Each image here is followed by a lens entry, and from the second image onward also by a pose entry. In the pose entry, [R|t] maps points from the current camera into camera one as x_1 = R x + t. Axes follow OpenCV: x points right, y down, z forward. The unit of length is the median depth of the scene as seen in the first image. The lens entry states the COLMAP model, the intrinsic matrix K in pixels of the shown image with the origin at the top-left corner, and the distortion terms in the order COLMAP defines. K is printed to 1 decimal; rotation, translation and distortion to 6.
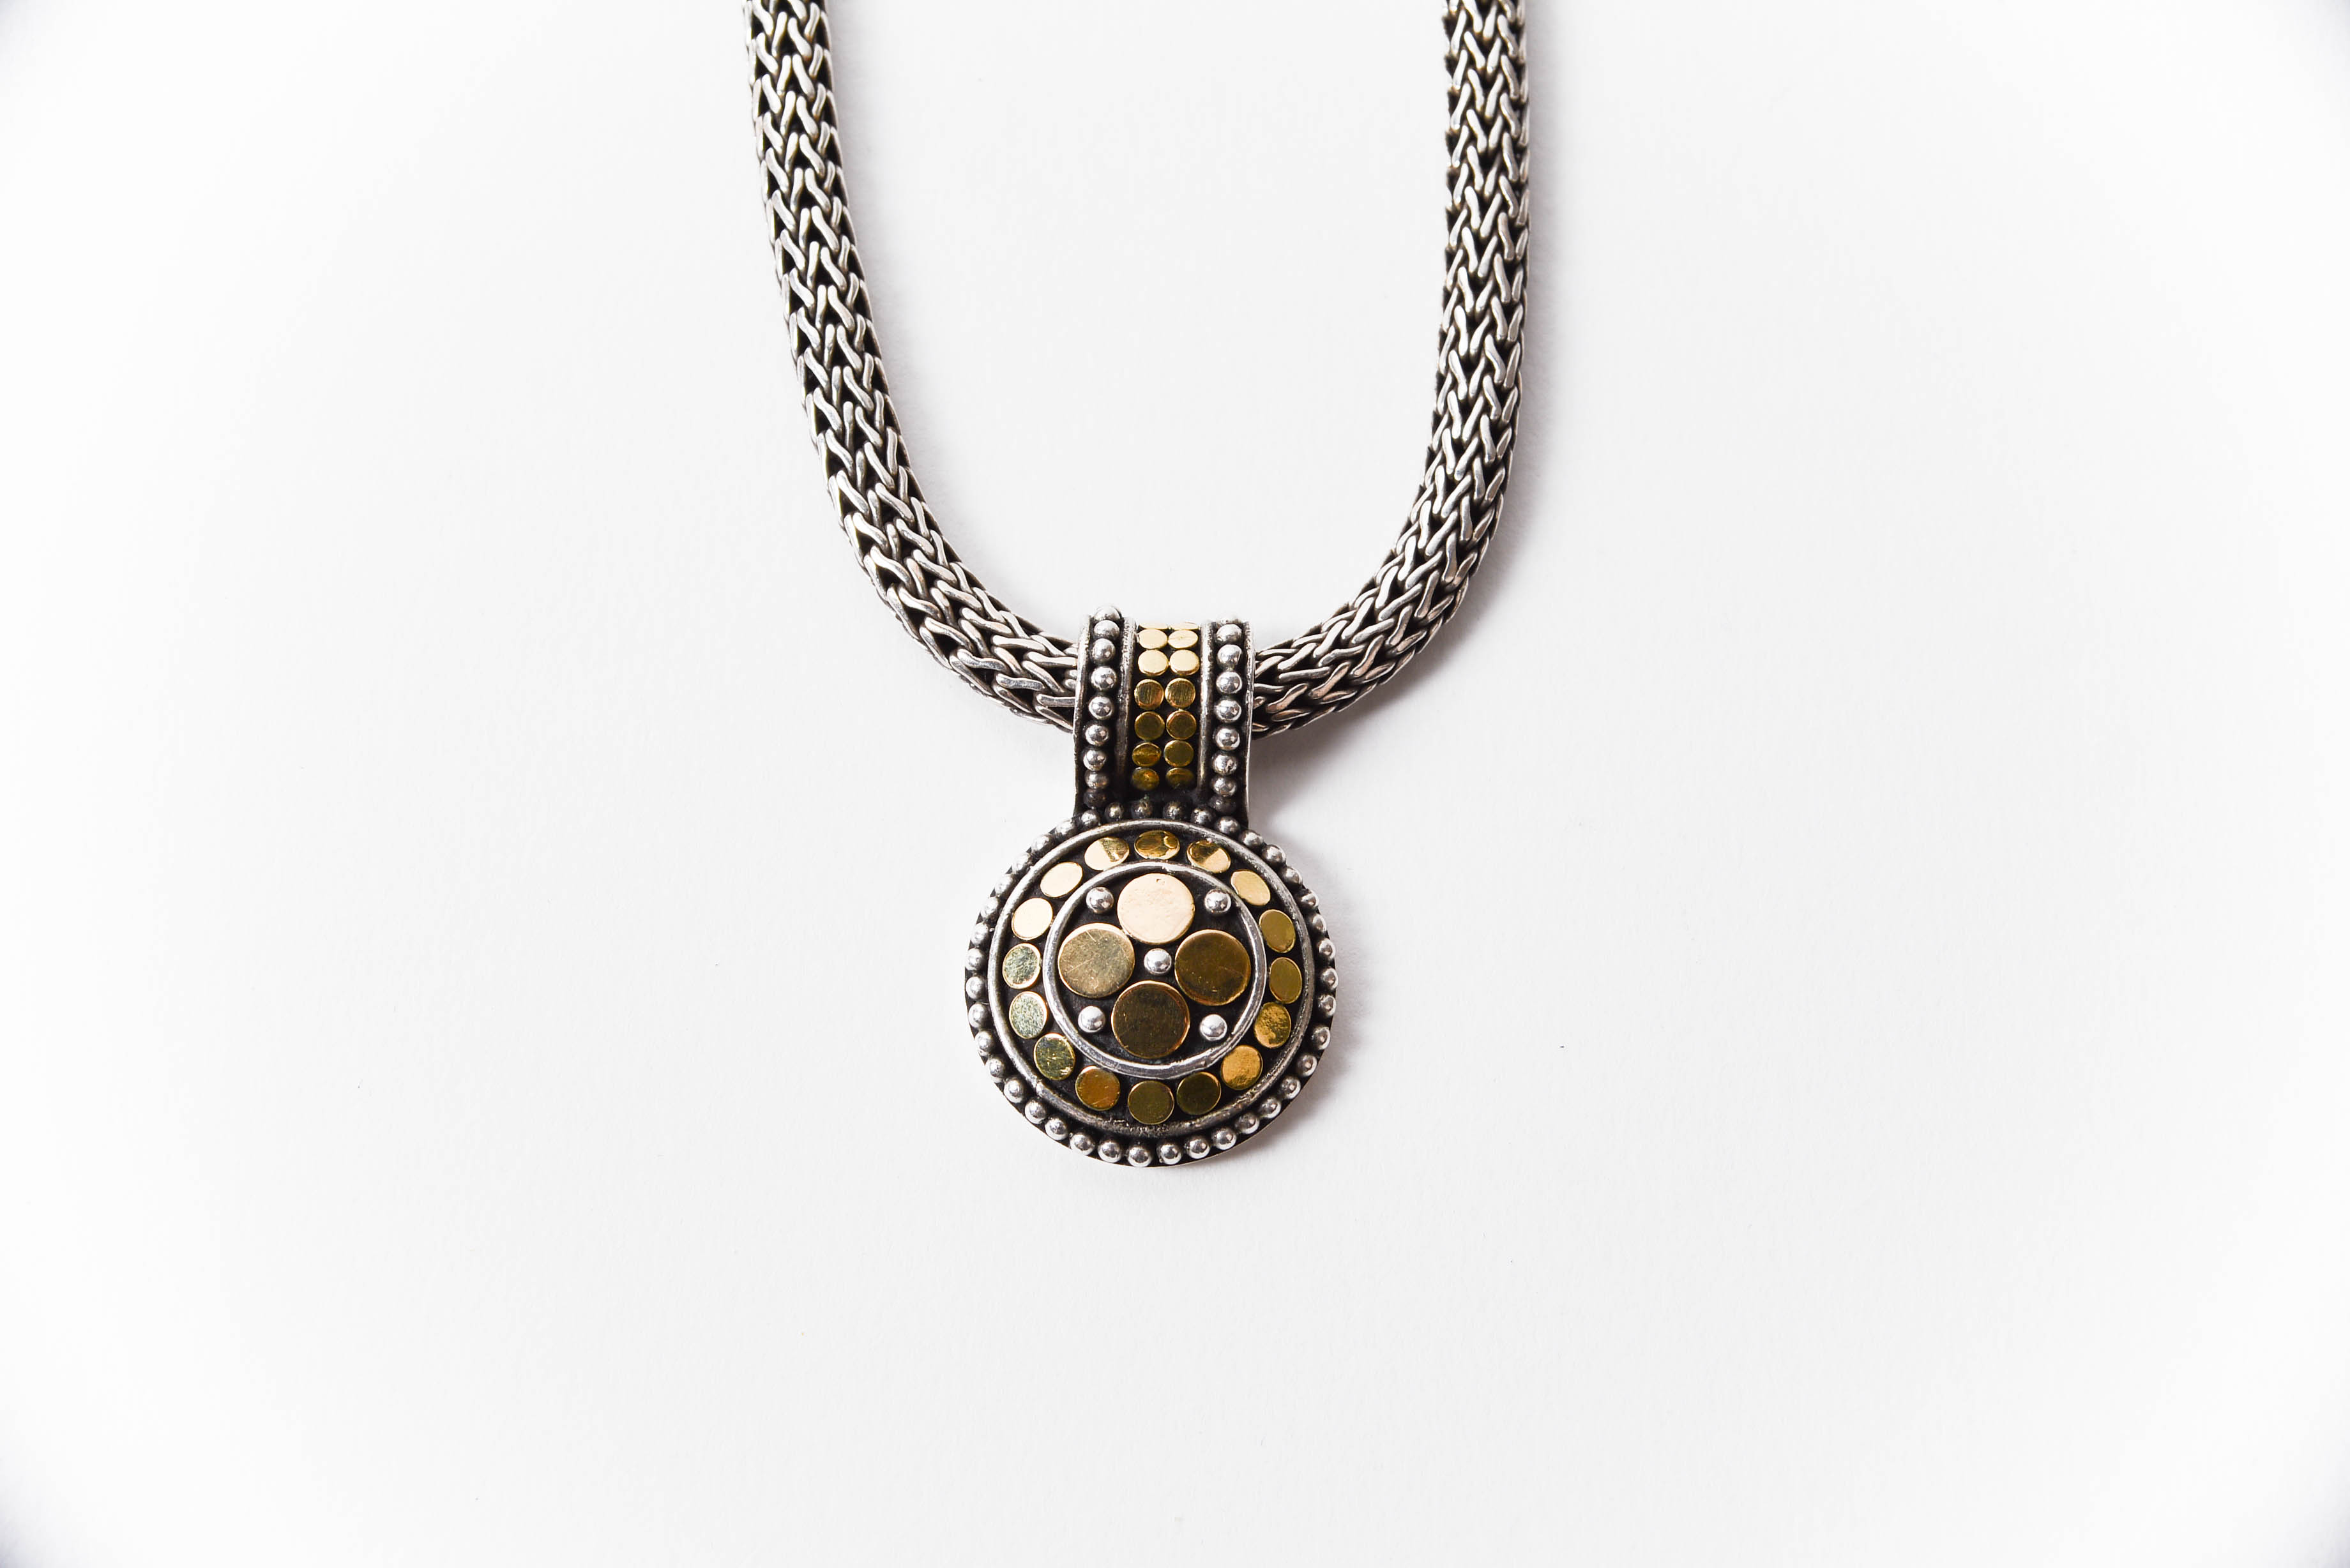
lens RADIAL K [[3703.8, 0, 1175.0], [0, 3703.8, 784.0], [0, 0, 1]] dist [0.009207, 0.013316]
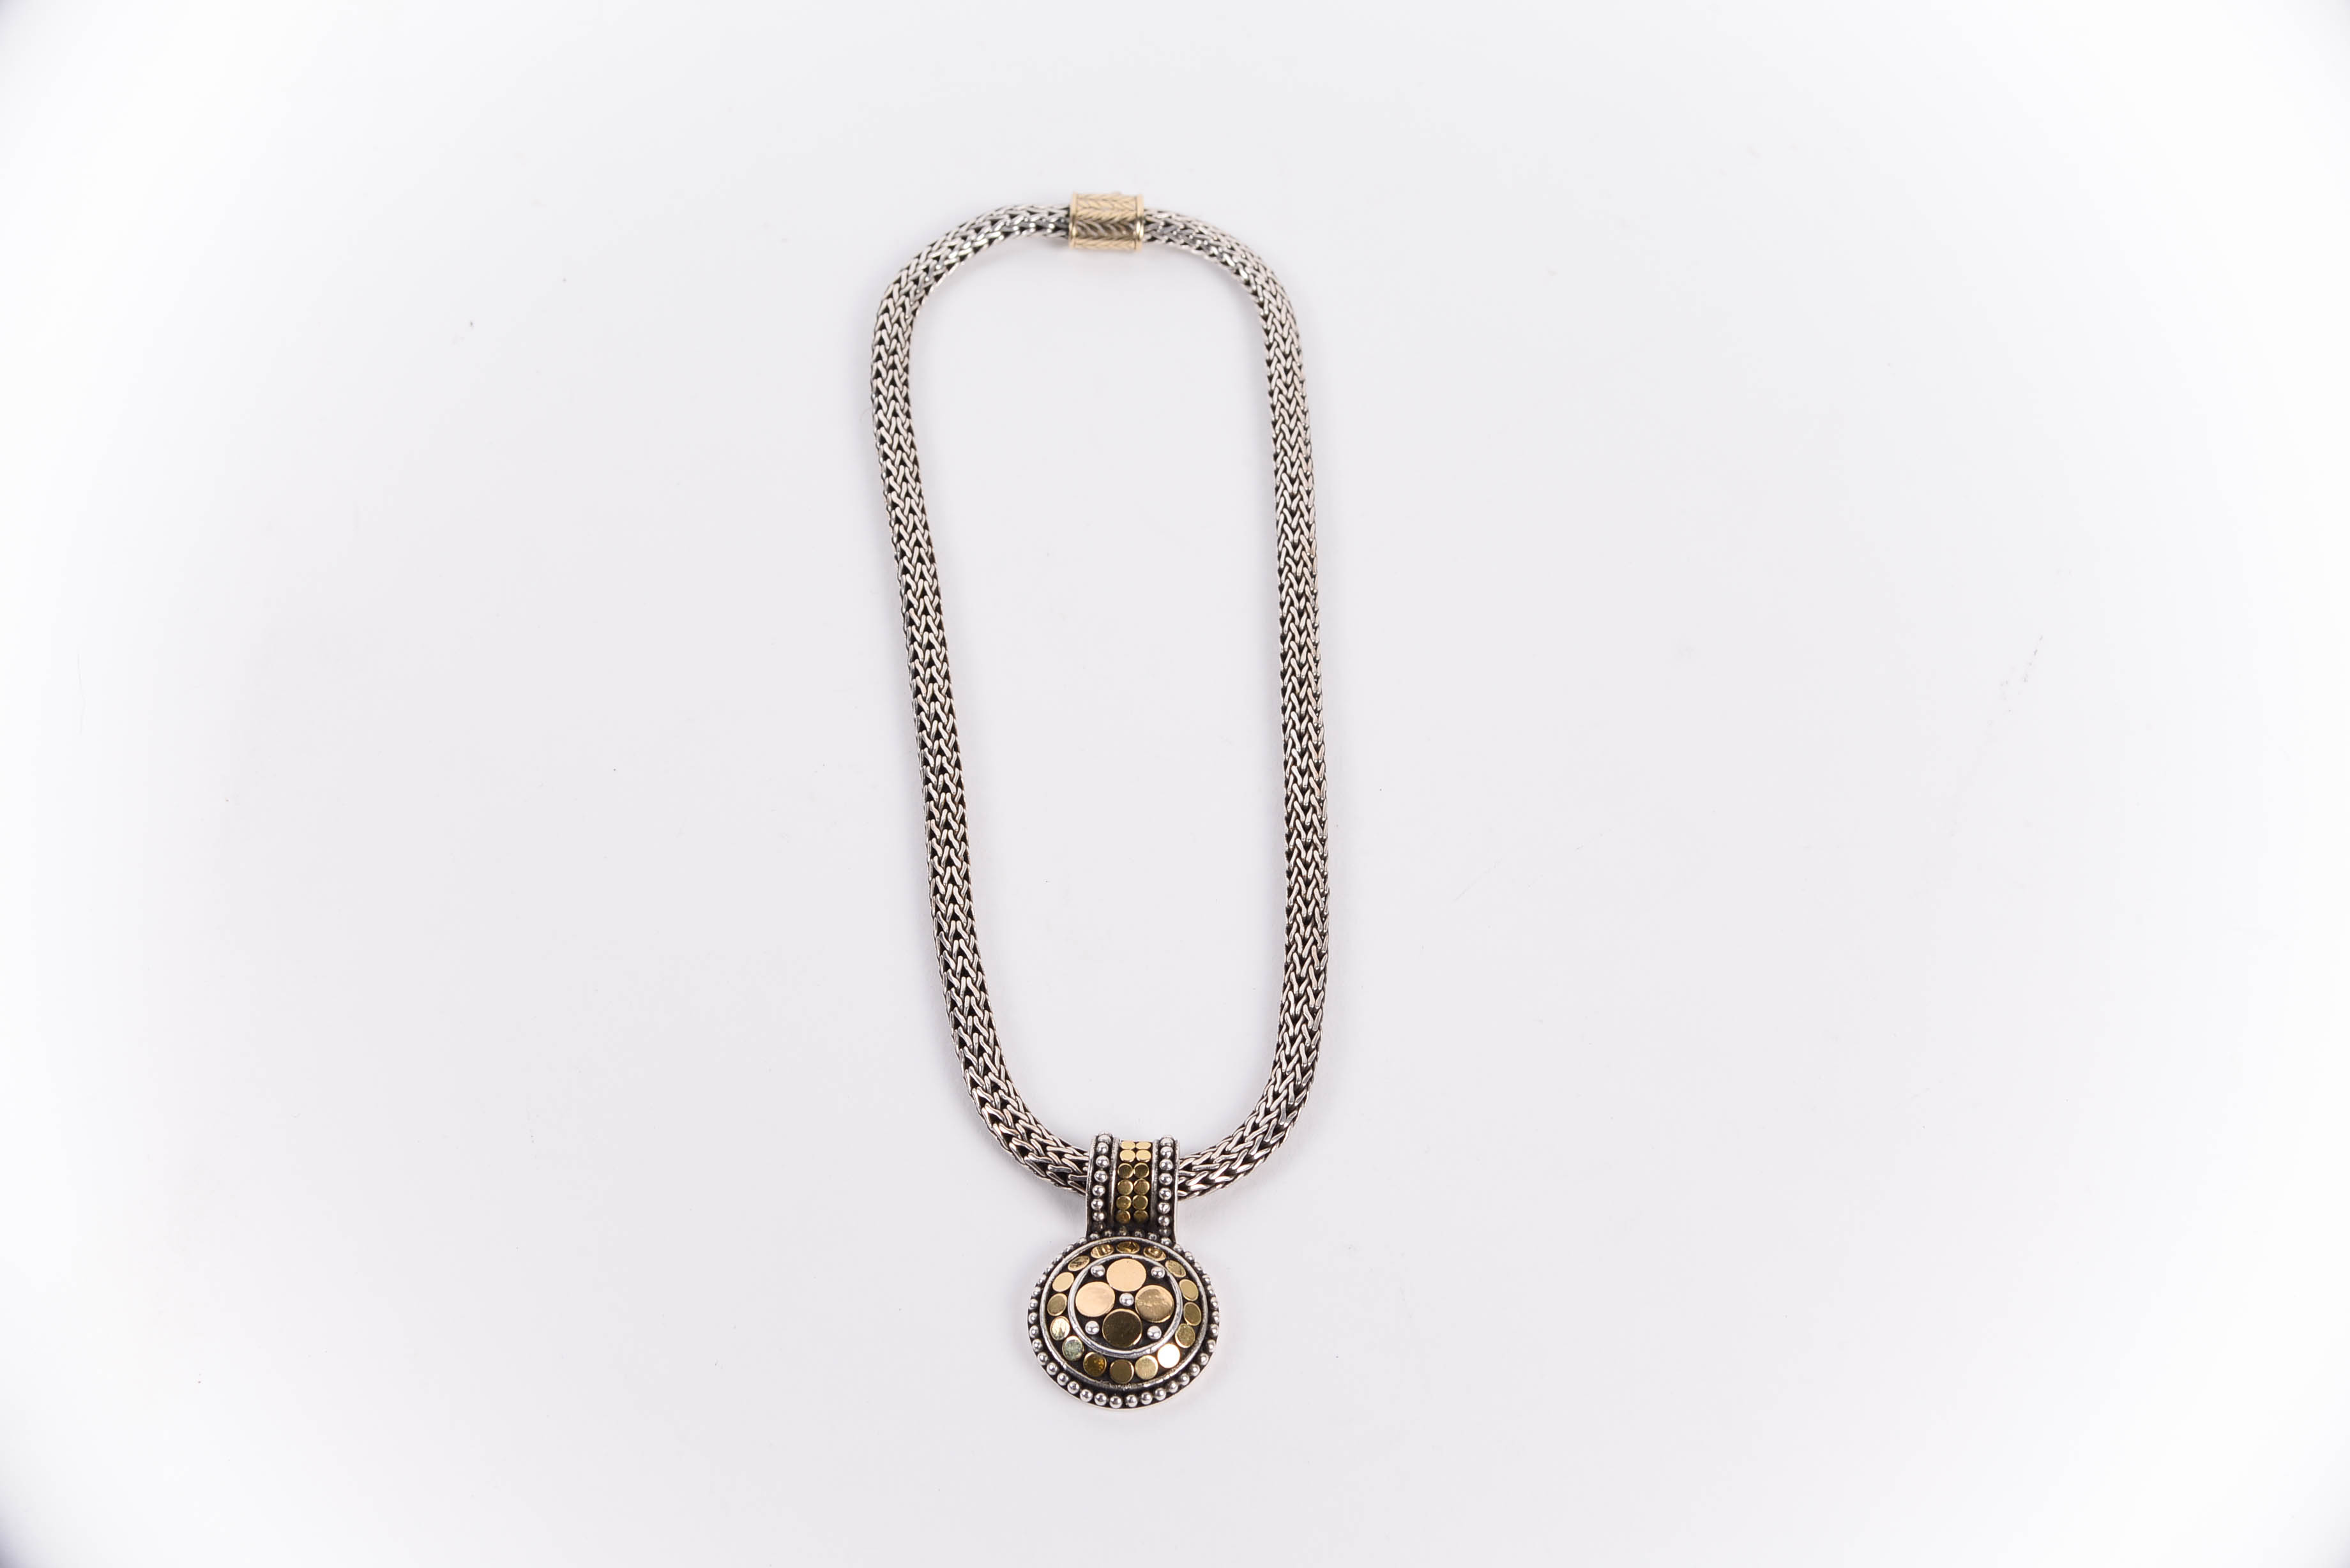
lens RADIAL K [[3703.8, 0, 1175.0], [0, 3703.8, 784.0], [0, 0, 1]] dist [0.009207, 0.013316]
pose [[0.999789, 0.010117, -0.017887, 0.051023], [-0.014874, 0.956852, -0.290195, 0.341935], [0.014179, 0.290400, 0.956800, -0.919213]]
